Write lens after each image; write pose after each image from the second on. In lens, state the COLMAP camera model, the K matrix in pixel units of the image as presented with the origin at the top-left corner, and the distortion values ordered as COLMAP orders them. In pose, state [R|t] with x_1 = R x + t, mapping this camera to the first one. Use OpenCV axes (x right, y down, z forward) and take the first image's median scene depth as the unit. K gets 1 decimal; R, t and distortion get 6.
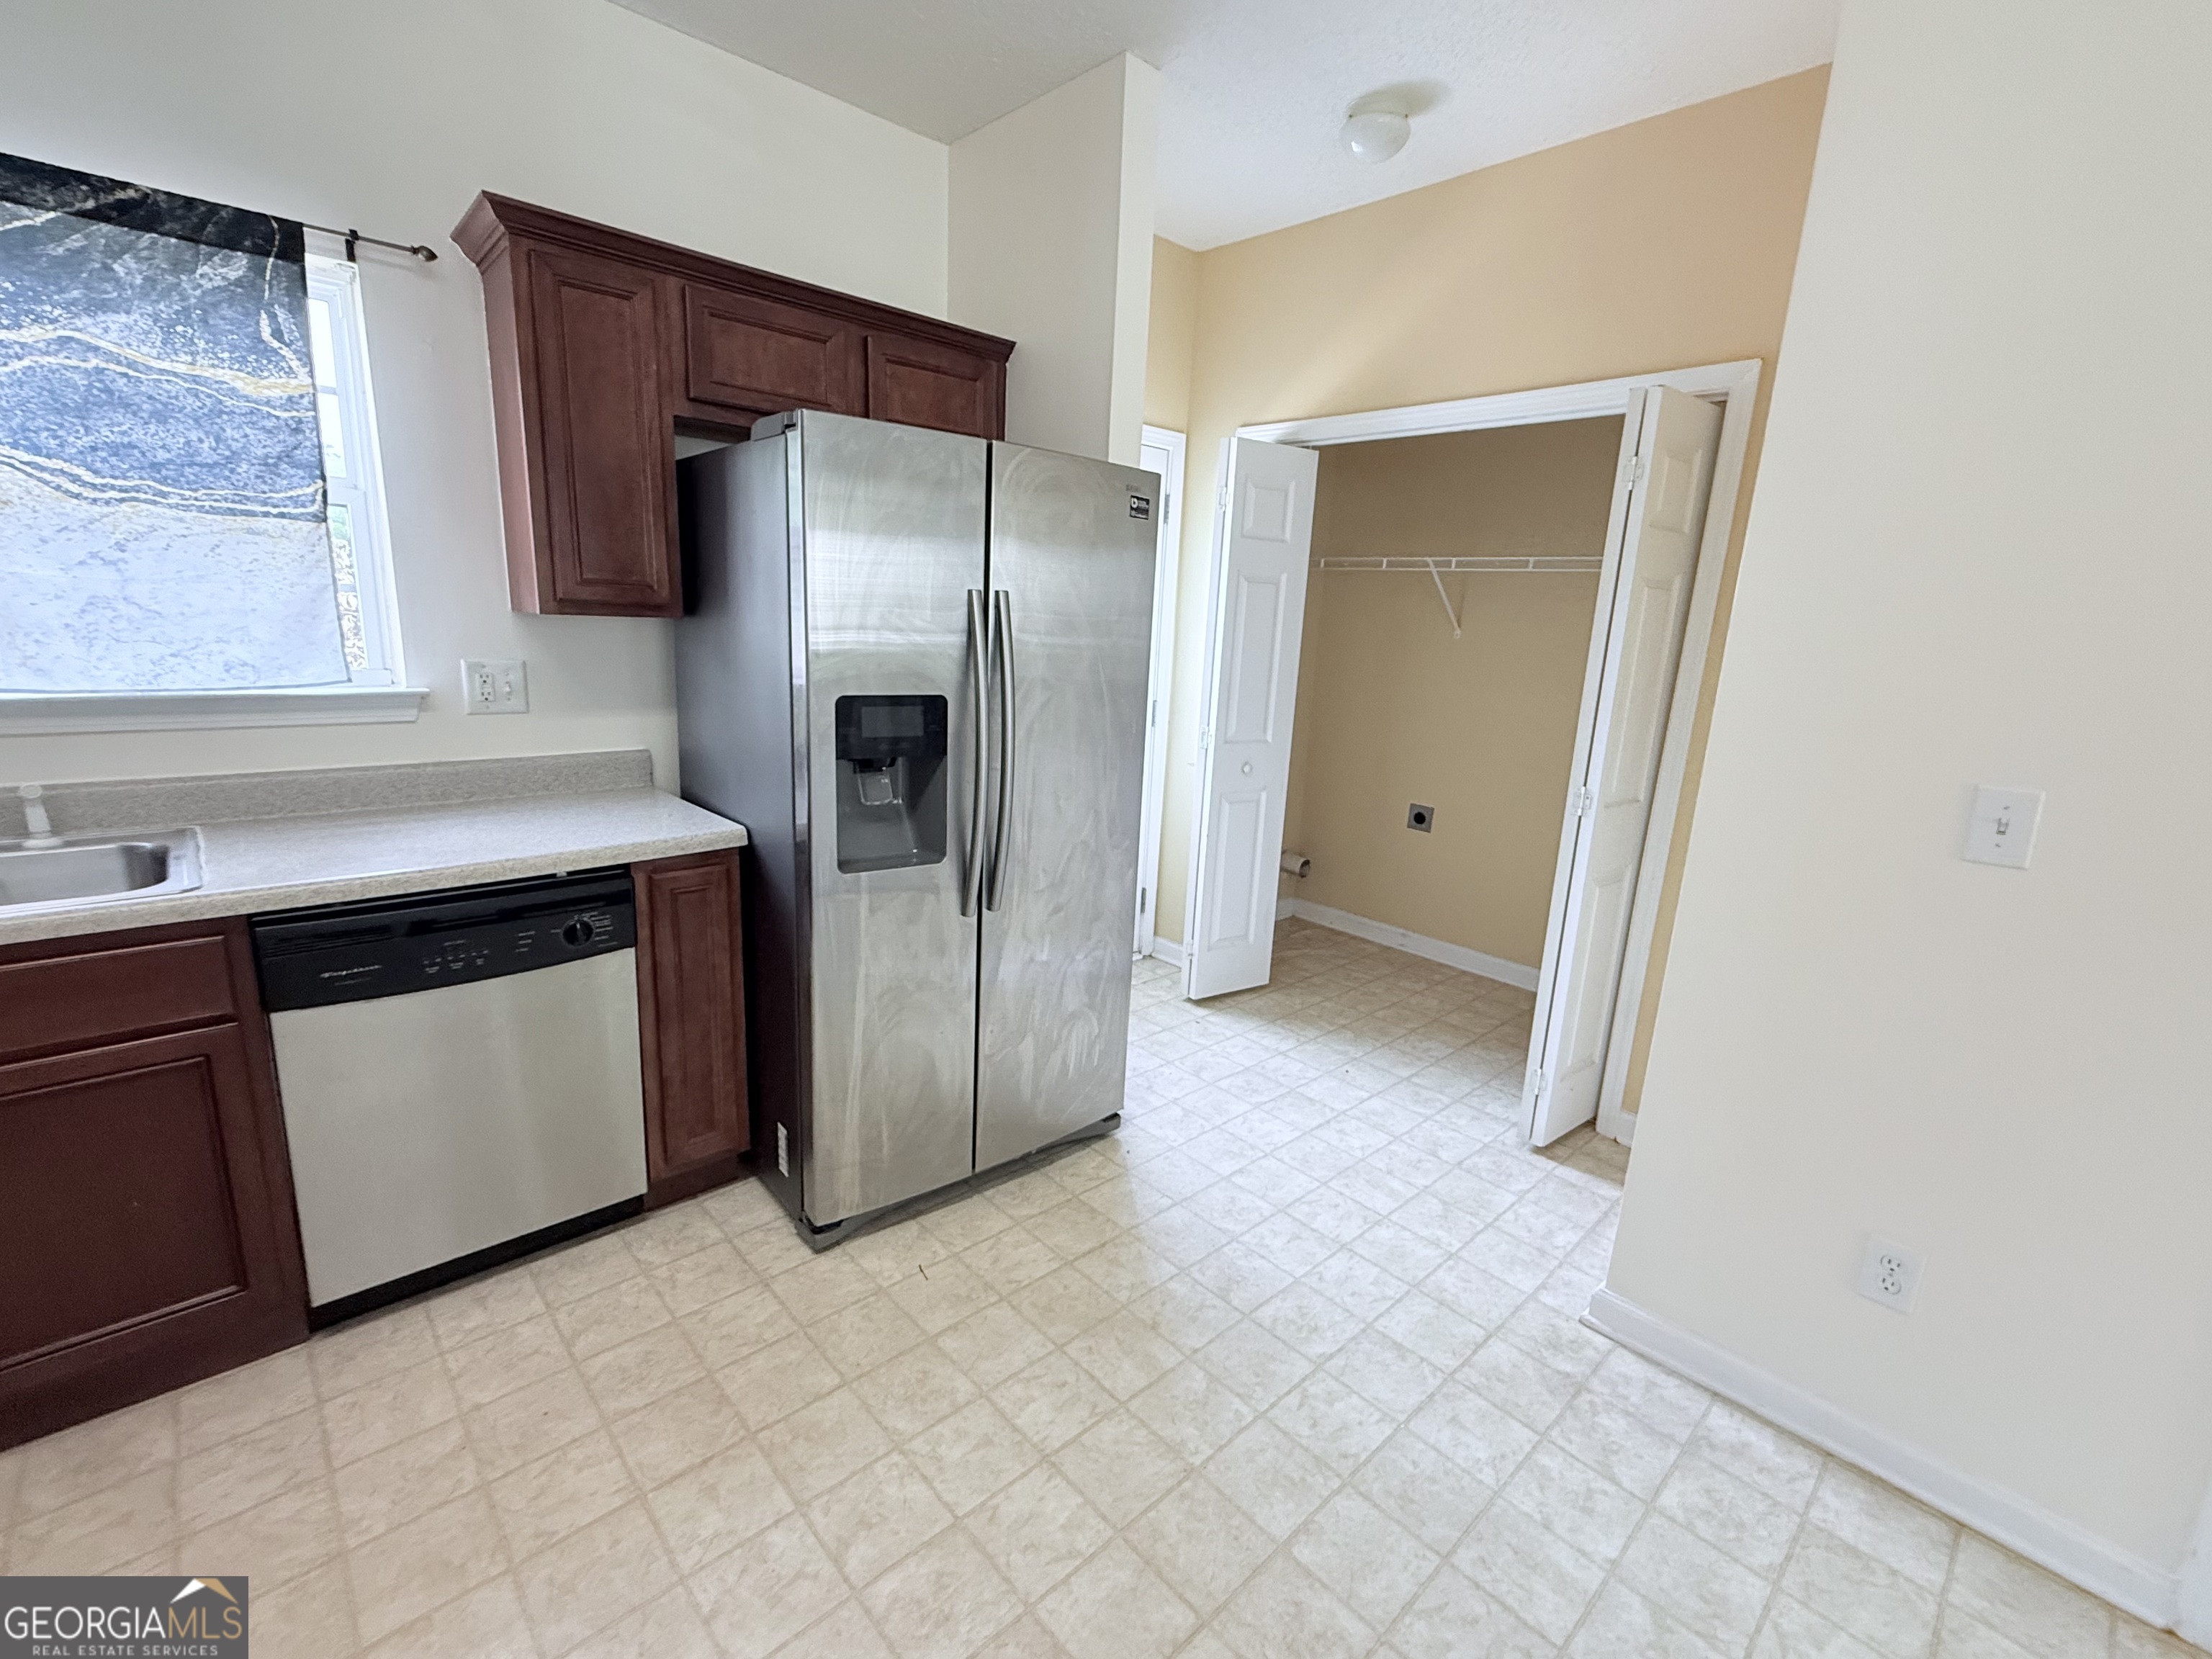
lens RADIAL K [[964.9, 0, 1106.0], [0, 964.9, 829.5], [0, 0, 1]] dist [-0.003396, -0.000059]
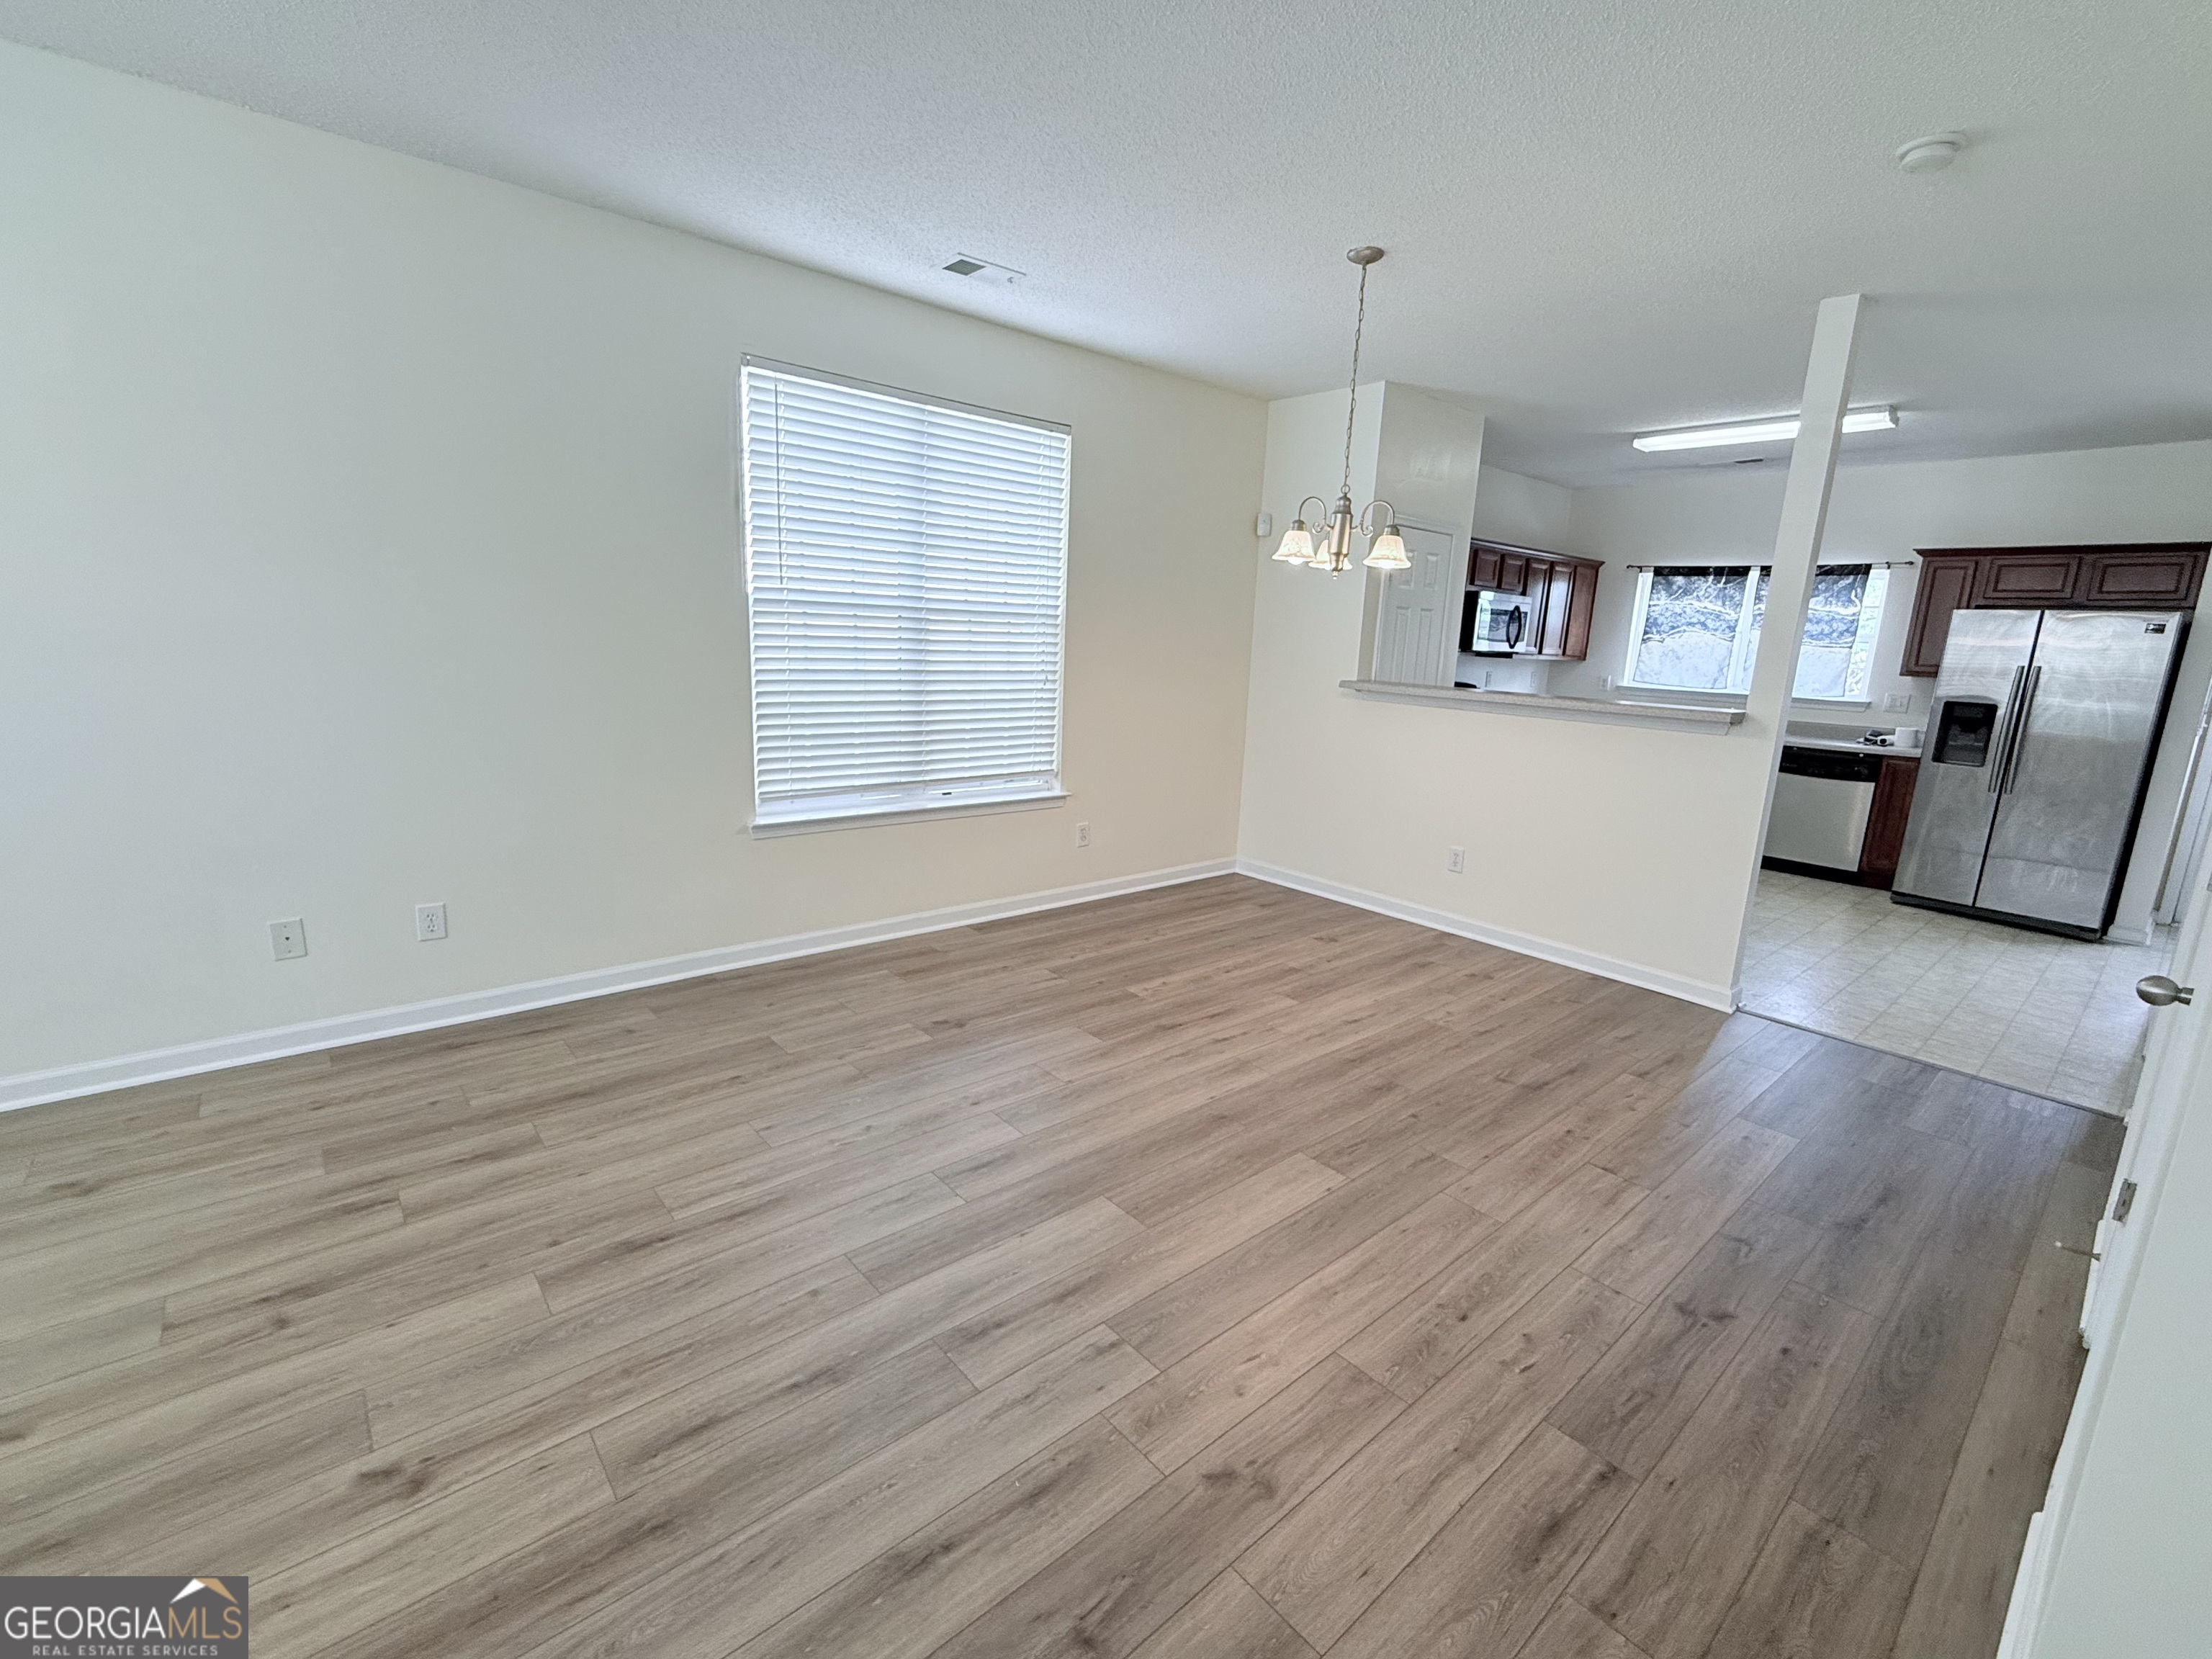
lens RADIAL K [[964.9, 0, 1106.0], [0, 964.9, 829.5], [0, 0, 1]] dist [-0.003396, -0.000059]
pose [[-0.044875, 0.150383, -0.987609, 2.668617], [-0.261768, 0.952292, 0.156900, 0.425590], [0.964087, 0.265565, -0.003369, -1.298473]]
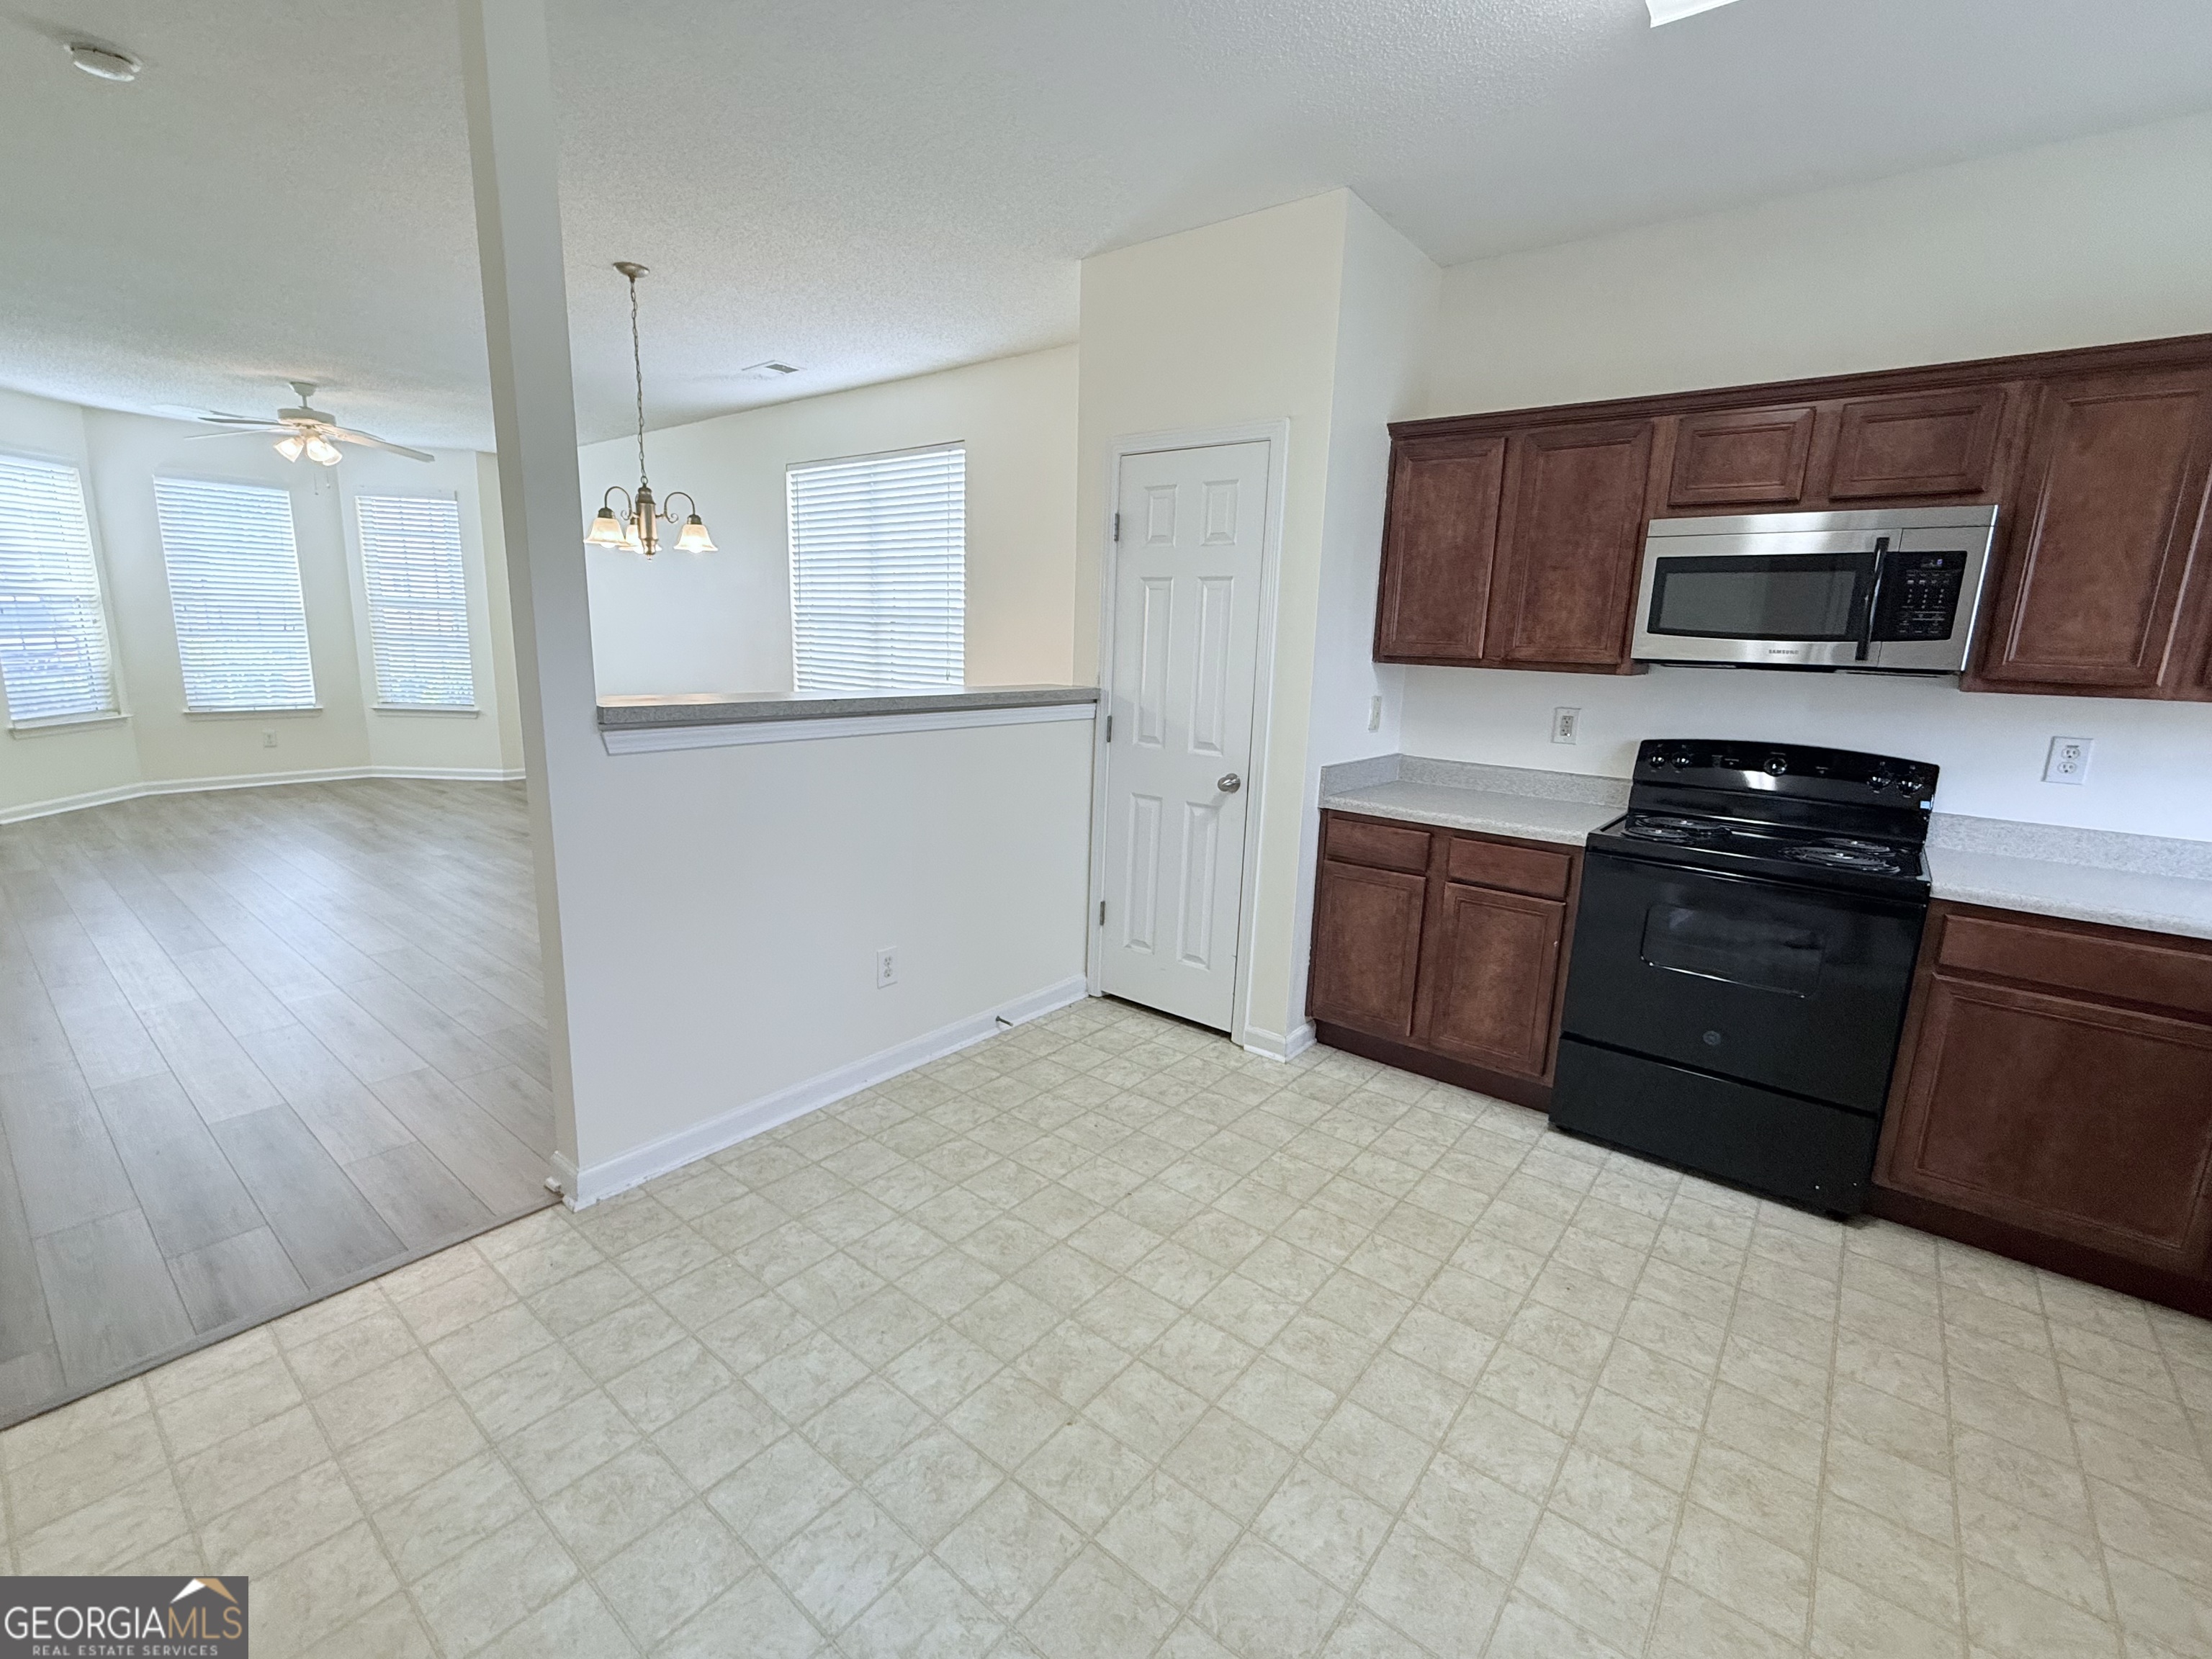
lens RADIAL K [[960.6, 0, 1101.1], [0, 960.6, 830.9], [0, 0, 1]] dist [-0.000997, 0.000808]
pose [[-0.987890, -0.054987, -0.145087, 0.216607], [-0.109441, 0.909792, 0.400377, -0.219966], [0.109984, 0.411406, -0.904792, 1.035100]]
